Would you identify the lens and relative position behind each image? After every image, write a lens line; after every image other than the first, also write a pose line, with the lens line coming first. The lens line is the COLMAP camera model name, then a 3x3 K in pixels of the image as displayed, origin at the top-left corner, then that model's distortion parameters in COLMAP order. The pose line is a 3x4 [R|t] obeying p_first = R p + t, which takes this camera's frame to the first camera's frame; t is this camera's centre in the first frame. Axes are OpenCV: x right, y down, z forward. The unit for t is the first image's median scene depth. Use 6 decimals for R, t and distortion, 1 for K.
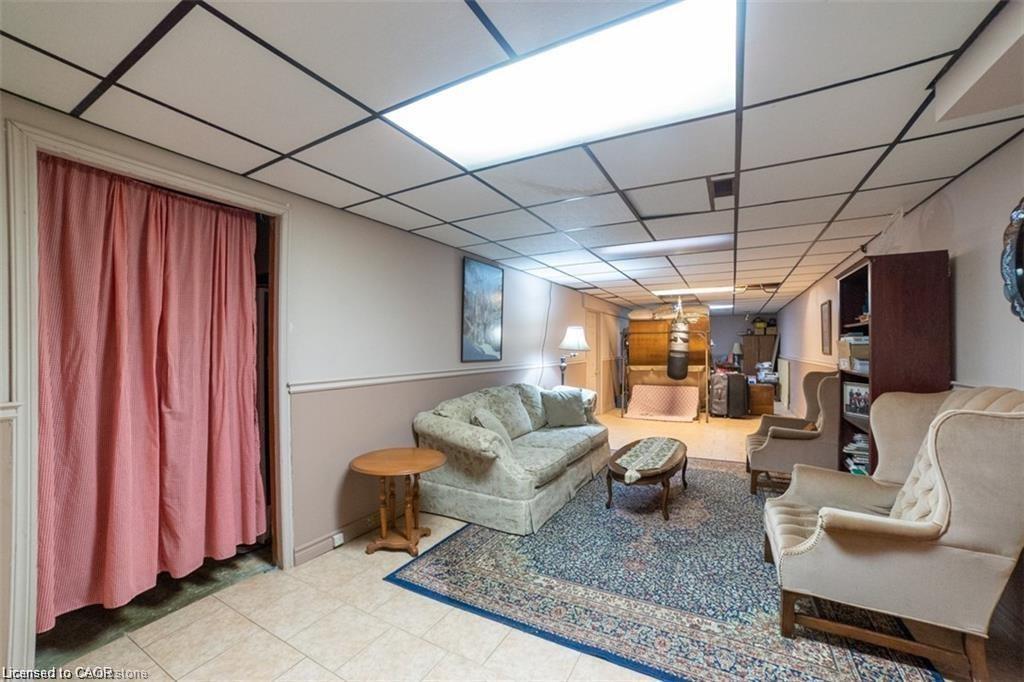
lens RADIAL K [[411.2, 0, 512.0], [0, 411.2, 341.0], [0, 0, 1]] dist [-0.078866, 0.030108]
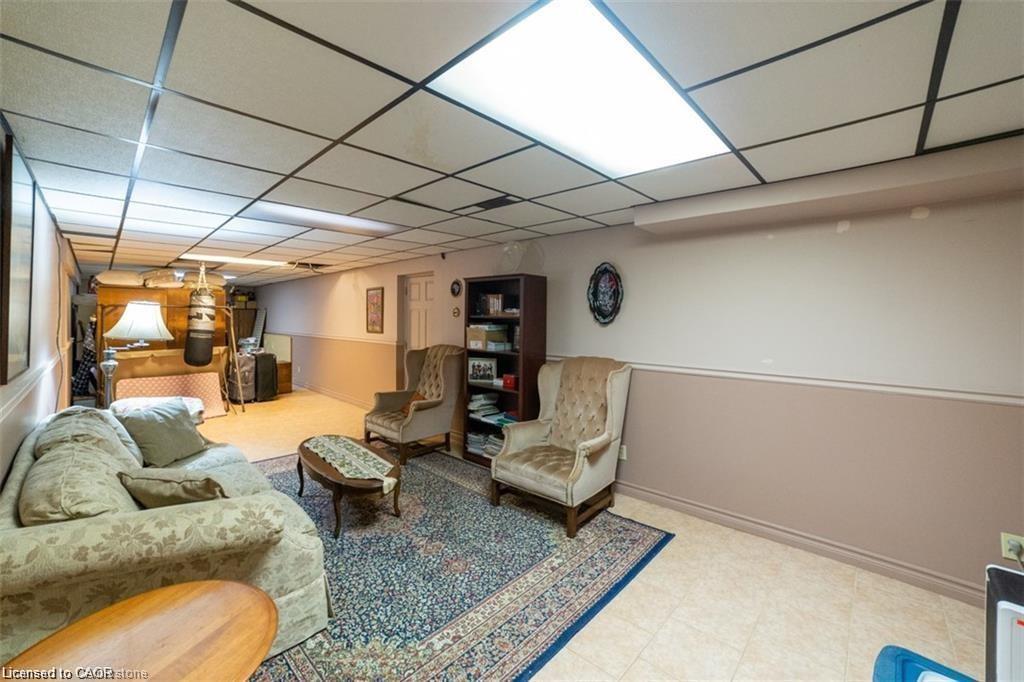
lens RADIAL K [[415.7, 0, 510.9], [0, 415.7, 315.6], [0, 0, 1]] dist [-0.055045, 0.000299]
pose [[0.251280, 0.007290, 0.967887, -0.449926], [-0.022502, 0.999745, -0.001688, -0.037377], [-0.967653, -0.021355, 0.251380, 0.454348]]
